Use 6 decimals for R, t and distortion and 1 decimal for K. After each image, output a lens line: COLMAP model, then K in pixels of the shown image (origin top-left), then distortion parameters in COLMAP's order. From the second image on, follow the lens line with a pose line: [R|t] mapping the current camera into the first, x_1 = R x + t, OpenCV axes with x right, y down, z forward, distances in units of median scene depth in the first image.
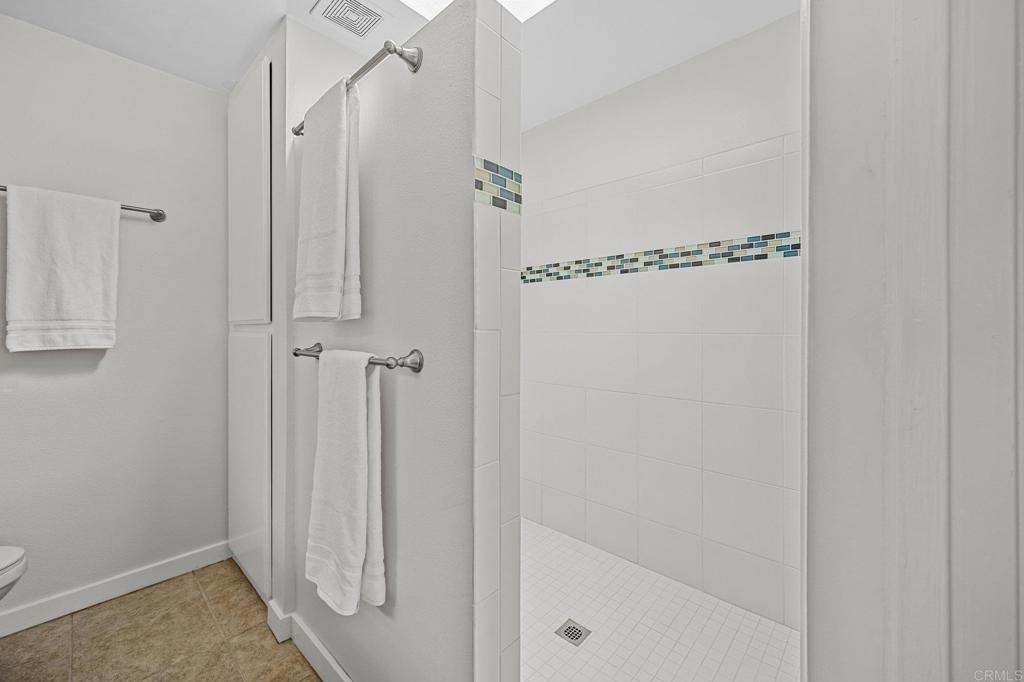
lens RADIAL K [[404.9, 0, 509.9], [0, 404.9, 335.7], [0, 0, 1]] dist [0.000108, -0.000323]
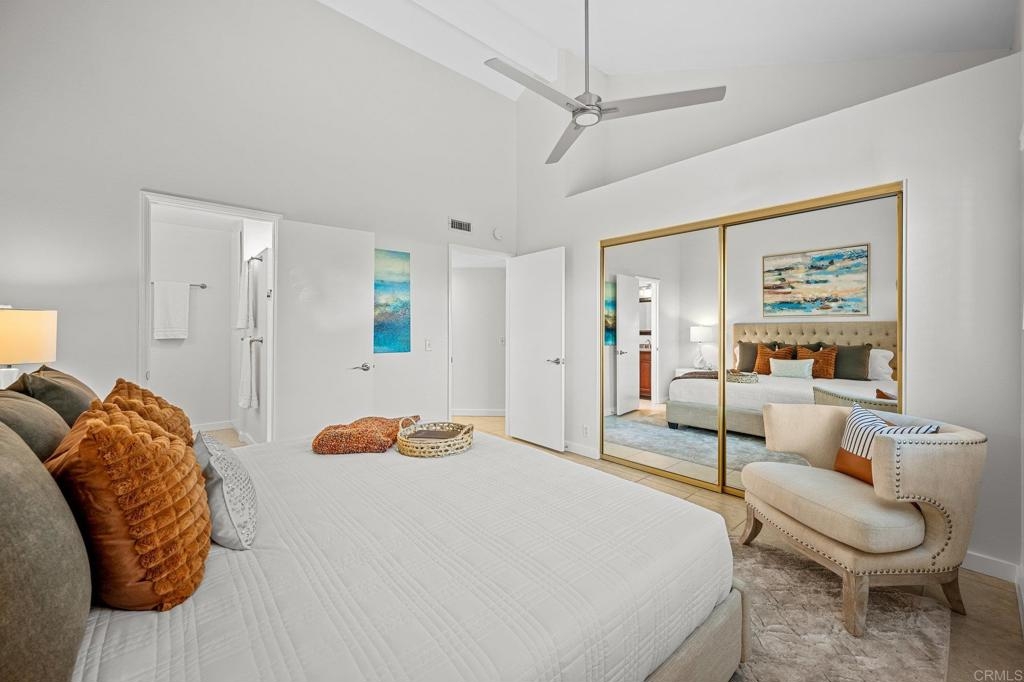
lens RADIAL K [[404.9, 0, 509.9], [0, 404.9, 335.7], [0, 0, 1]] dist [0.000108, -0.000323]
pose [[0.994853, 0.000606, -0.101332, 1.384588], [-0.000457, 0.999999, 0.001492, 0.009358], [0.101333, -0.001438, 0.994852, -1.413046]]
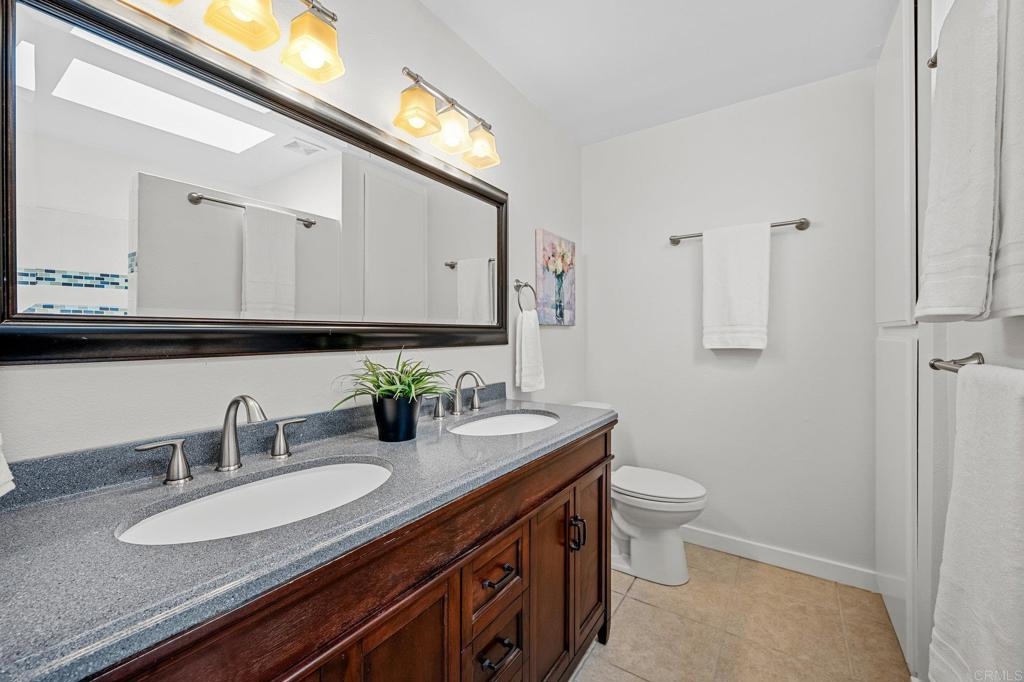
lens RADIAL K [[404.9, 0, 509.9], [0, 404.9, 335.7], [0, 0, 1]] dist [0.000108, -0.000323]
pose [[0.146509, 0.006602, -0.989187, 0.067720], [-0.010224, 0.999934, 0.005159, -0.005179], [0.989156, 0.009358, 0.146567, 0.103905]]
